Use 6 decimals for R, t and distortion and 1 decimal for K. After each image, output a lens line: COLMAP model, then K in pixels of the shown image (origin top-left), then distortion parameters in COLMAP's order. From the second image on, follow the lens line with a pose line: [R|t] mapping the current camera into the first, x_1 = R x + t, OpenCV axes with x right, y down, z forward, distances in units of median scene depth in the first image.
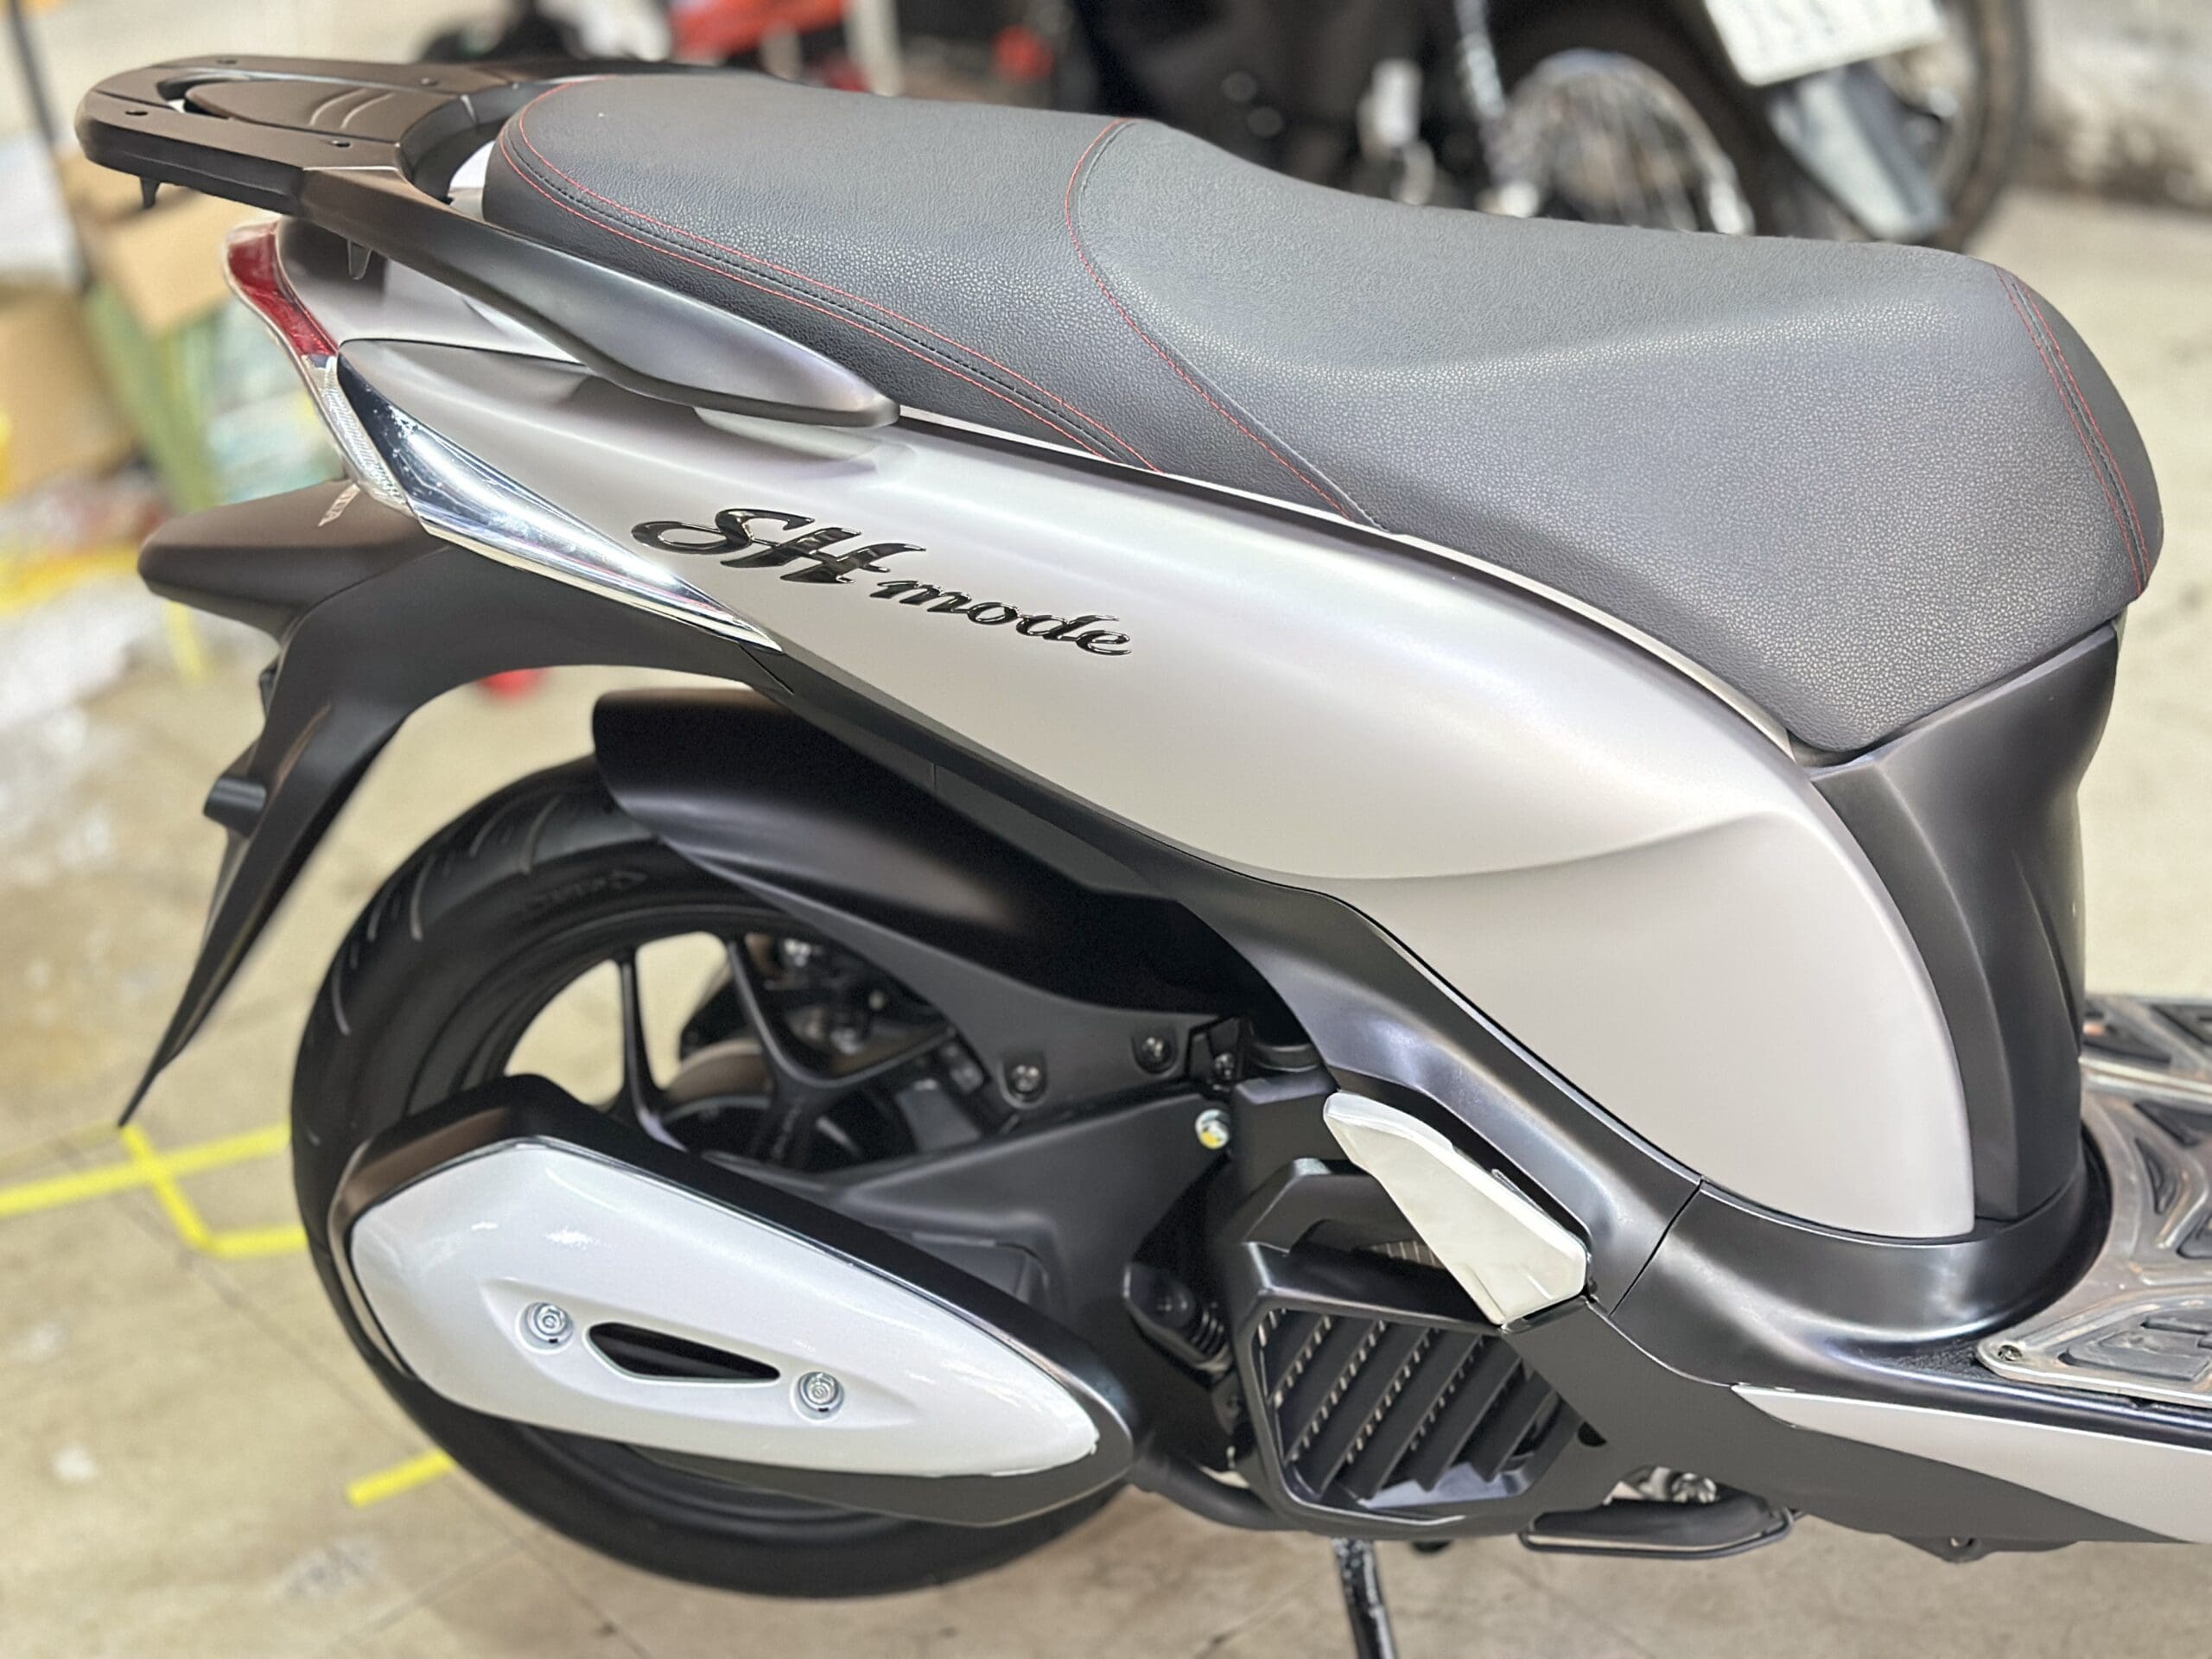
lens RADIAL K [[3046.6, 0, 1097.1], [0, 3046.6, 871.2], [0, 0, 1]] dist [0.211655, -0.513242]
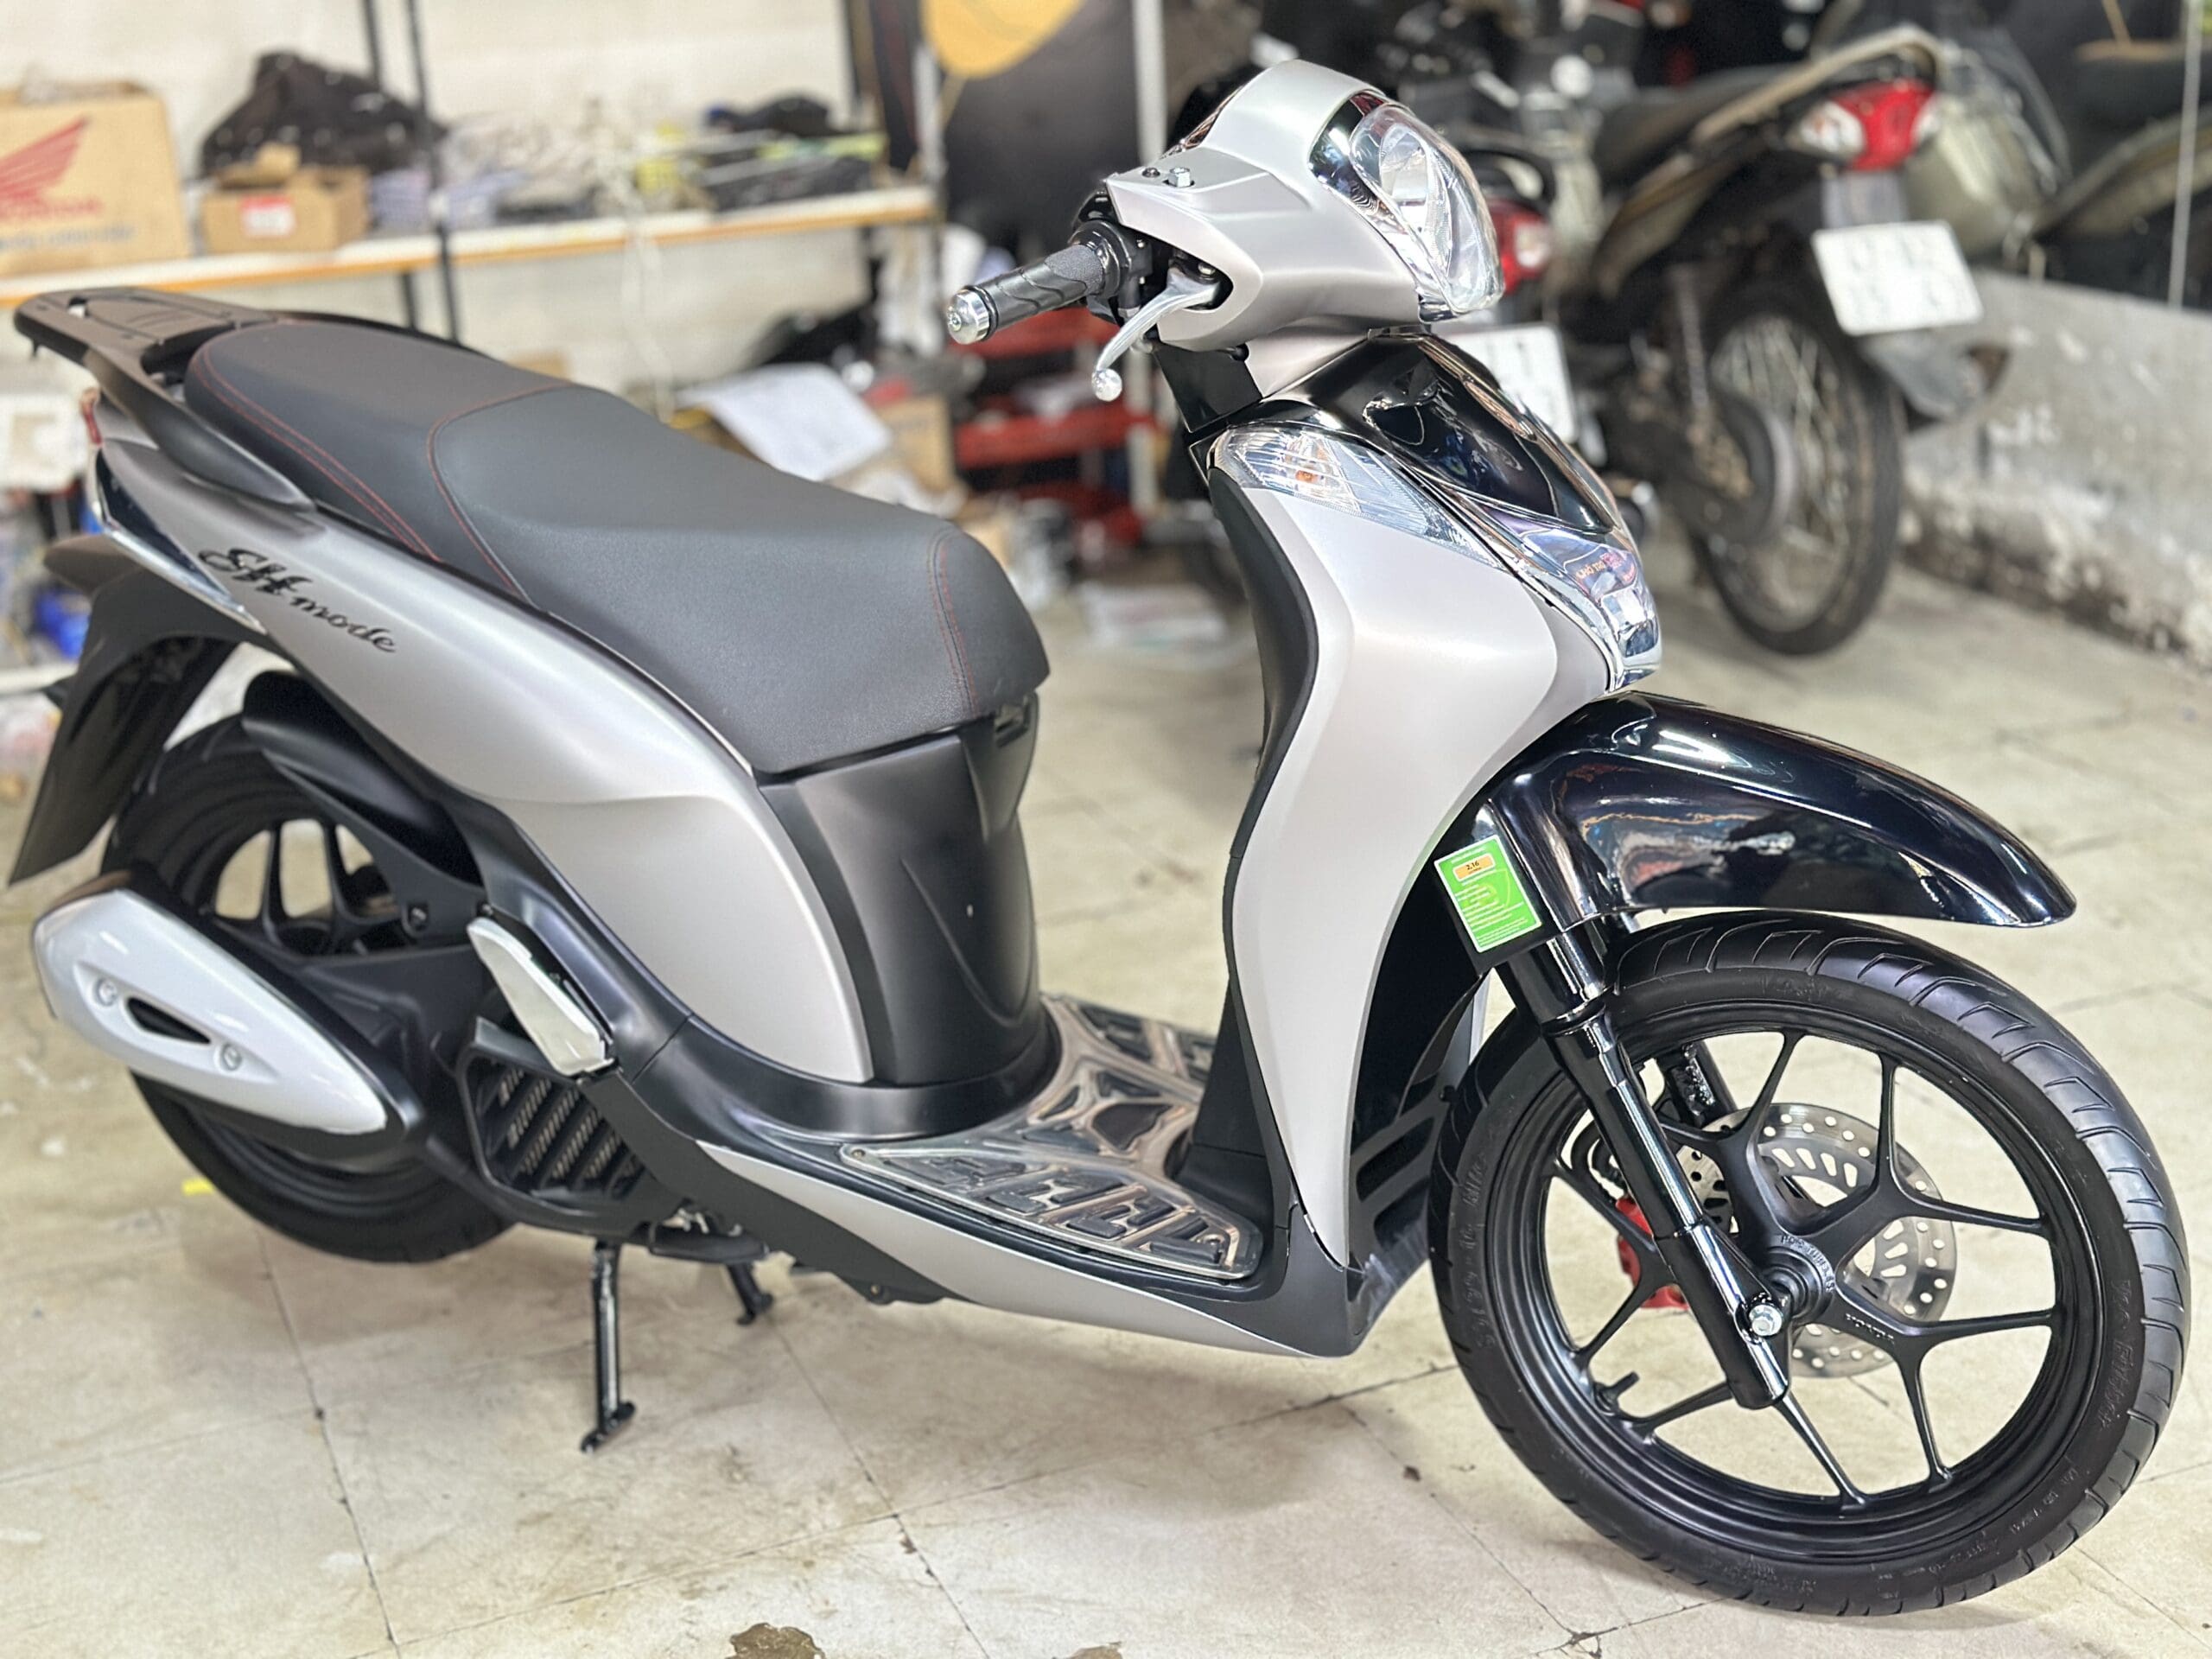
lens RADIAL K [[3019.6, 0, 1100.9], [0, 3019.6, 842.6], [0, 0, 1]] dist [0.178880, -0.308827]
pose [[0.952203, 0.162039, -0.258947, 0.825663], [-0.189319, 0.978318, -0.083972, 0.103987], [0.239725, 0.128982, 0.962235, -0.586026]]
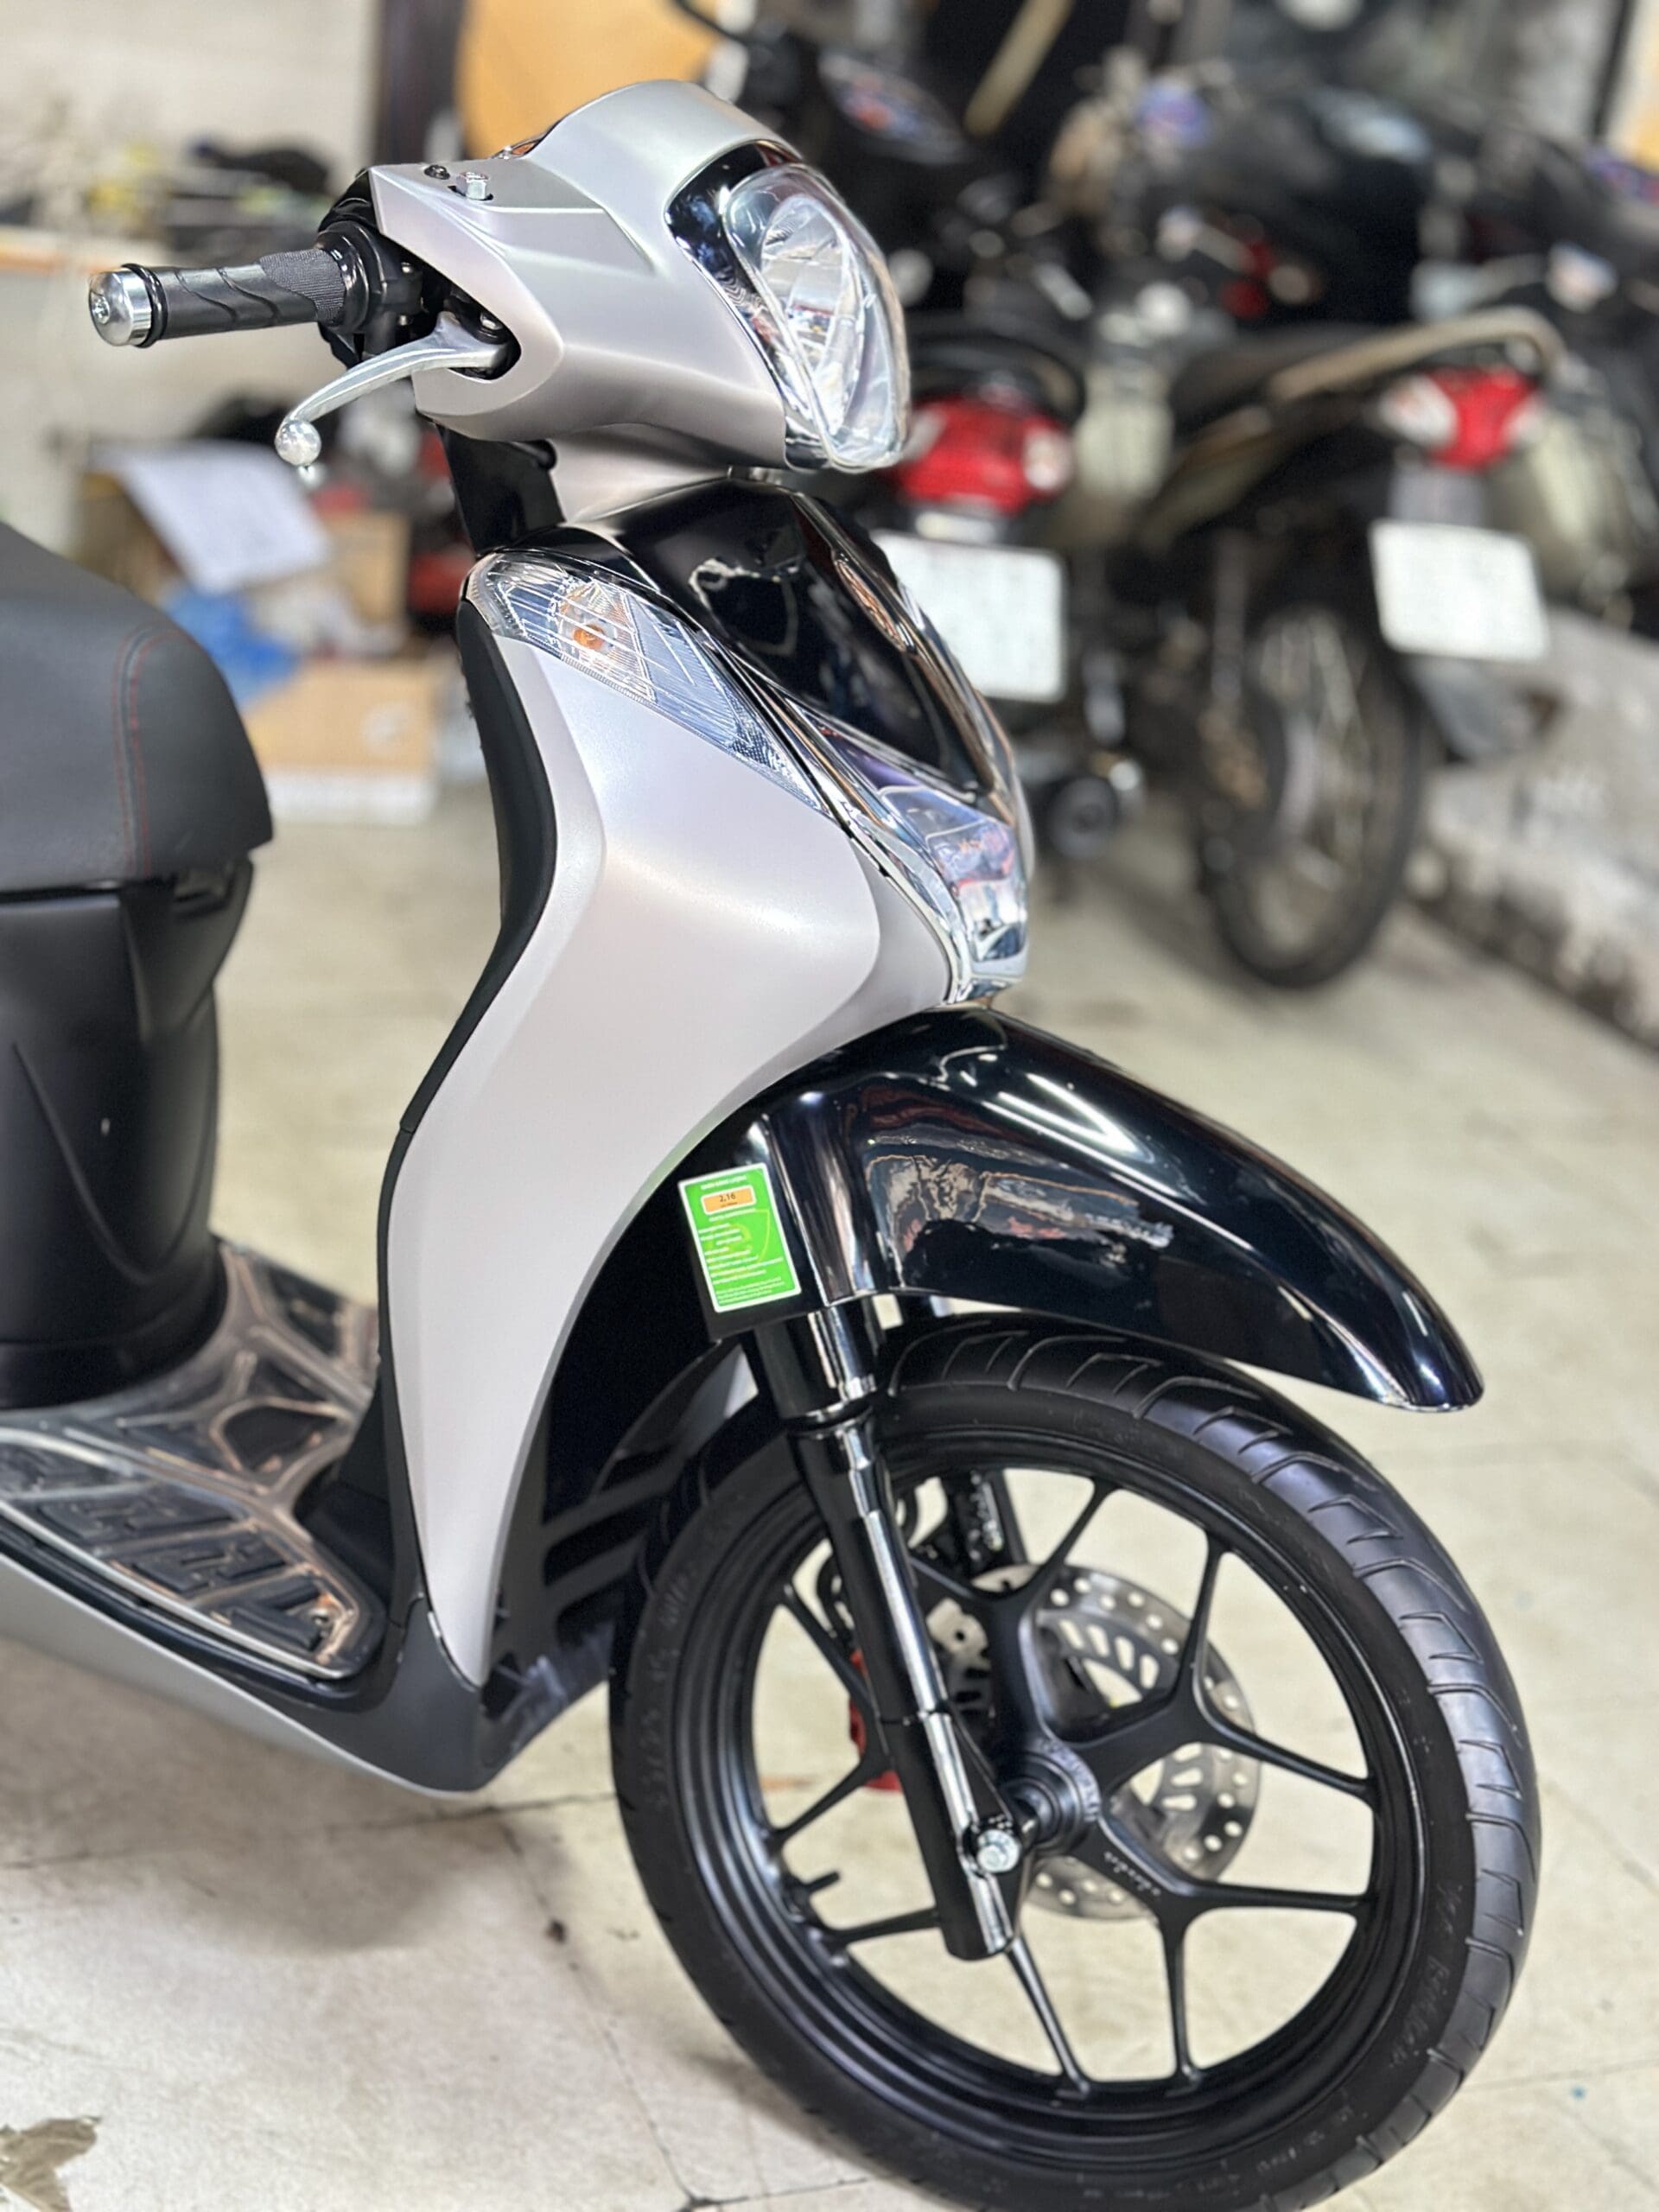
lens RADIAL K [[3046.6, 0, 829.5], [0, 3046.6, 1106.0], [0, 0, 1]] dist [0.211655, -0.513242]
pose [[0.921748, 0.339266, -0.187830, 0.848659], [-0.359982, 0.928693, -0.089118, 0.017057], [0.144202, 0.149760, 0.978150, -0.233174]]
